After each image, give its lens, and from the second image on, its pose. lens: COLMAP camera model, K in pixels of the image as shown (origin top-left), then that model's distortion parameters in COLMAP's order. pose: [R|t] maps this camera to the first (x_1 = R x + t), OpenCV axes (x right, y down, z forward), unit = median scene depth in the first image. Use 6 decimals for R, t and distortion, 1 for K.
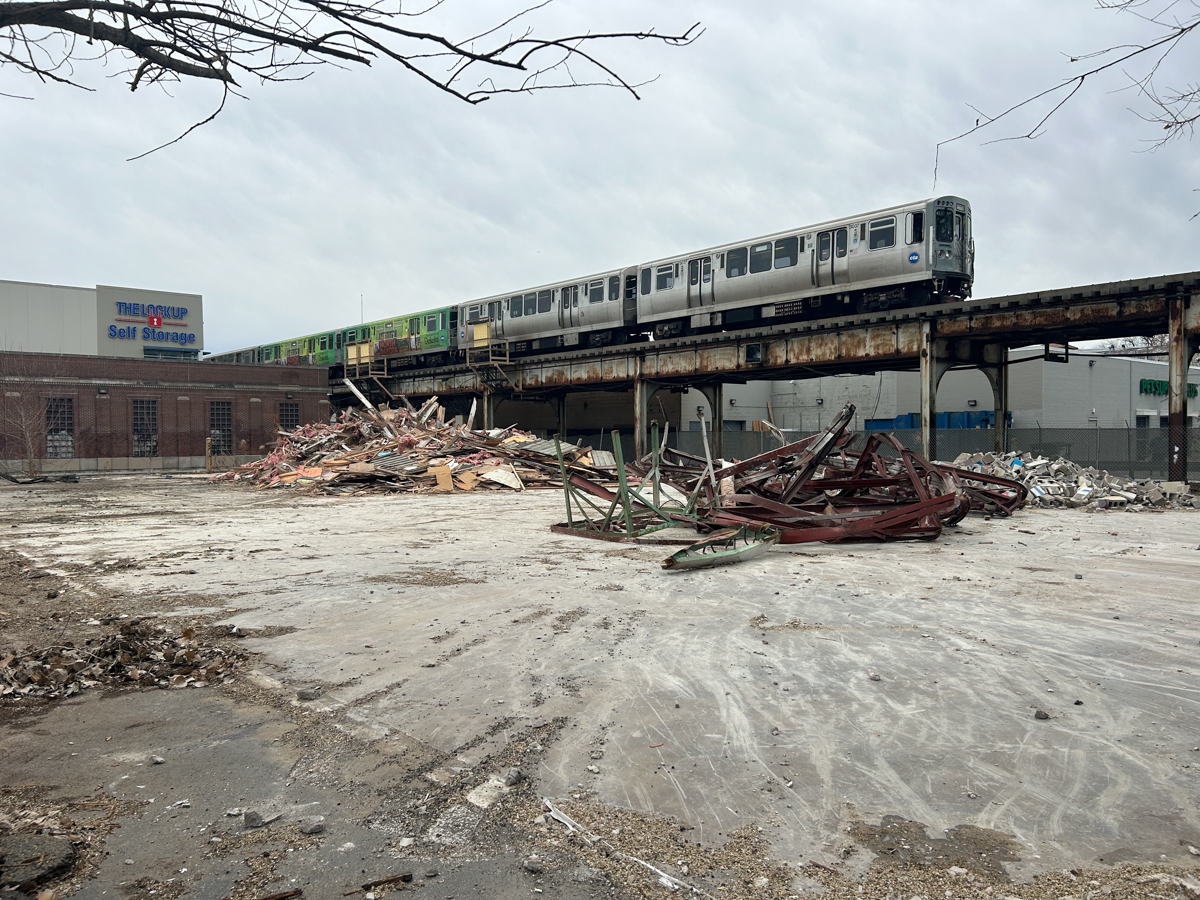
lens RADIAL K [[898.3, 0, 606.5], [0, 898.3, 465.3], [0, 0, 1]] dist [0.073263, -0.080264]
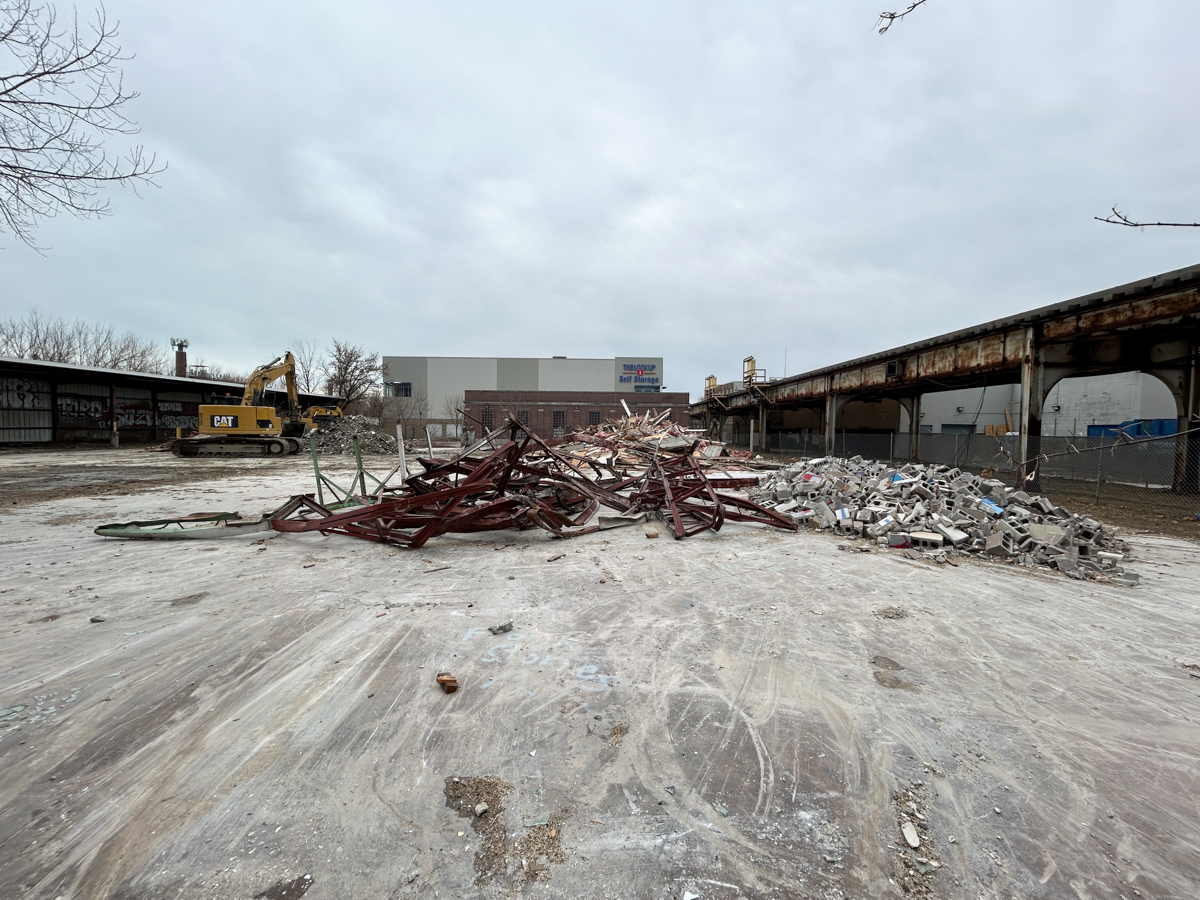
lens RADIAL K [[486.4, 0, 596.8], [0, 486.4, 455.3], [0, 0, 1]] dist [0.000906, 0.000549]
pose [[0.748511, 0.051379, -0.661129, 0.260678], [-0.038250, 0.998679, 0.034305, -0.014638], [0.662018, -0.000389, 0.749488, 0.214702]]
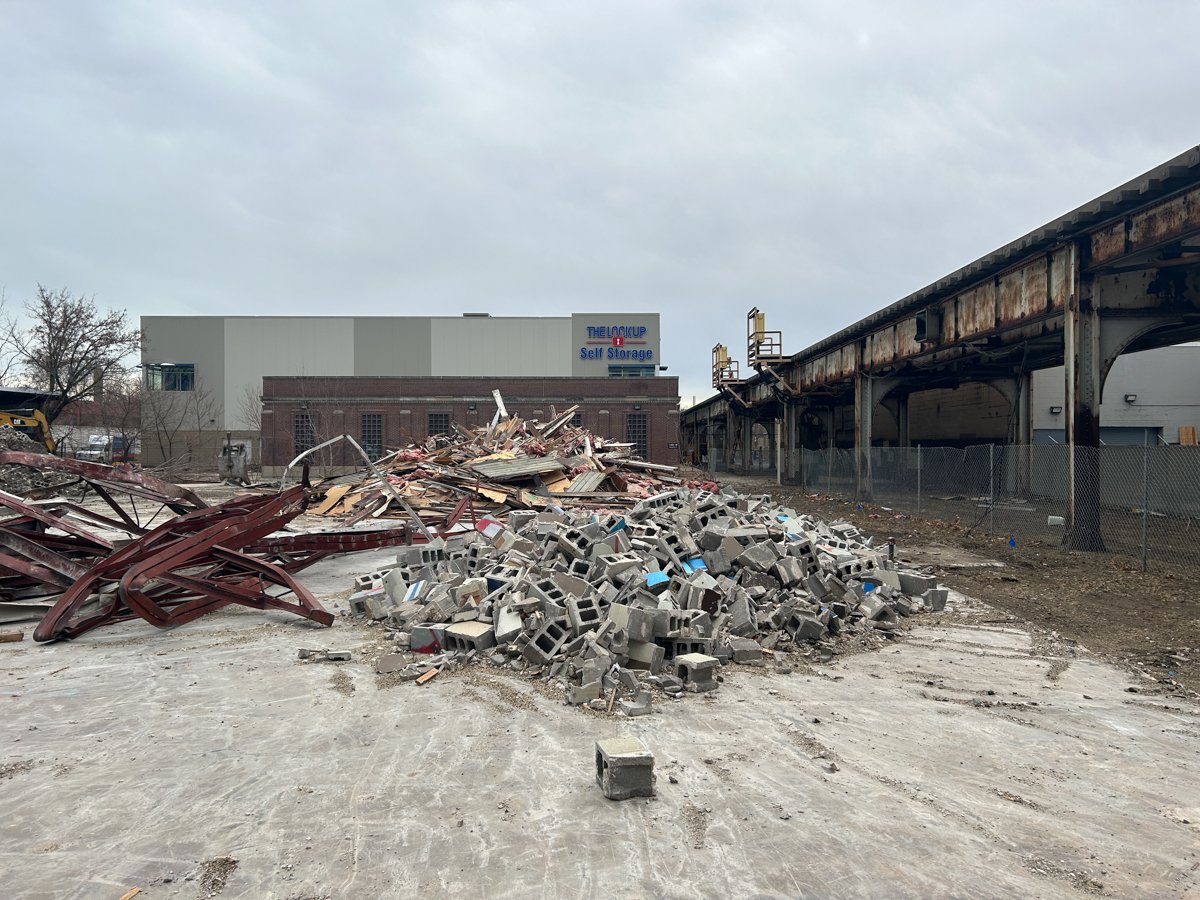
lens RADIAL K [[898.3, 0, 606.5], [0, 898.3, 465.3], [0, 0, 1]] dist [0.073263, -0.080264]
pose [[0.745190, 0.019811, -0.666558, 0.369796], [-0.025166, 0.999682, 0.001578, -0.016863], [0.666377, 0.015599, 0.745452, 0.309879]]
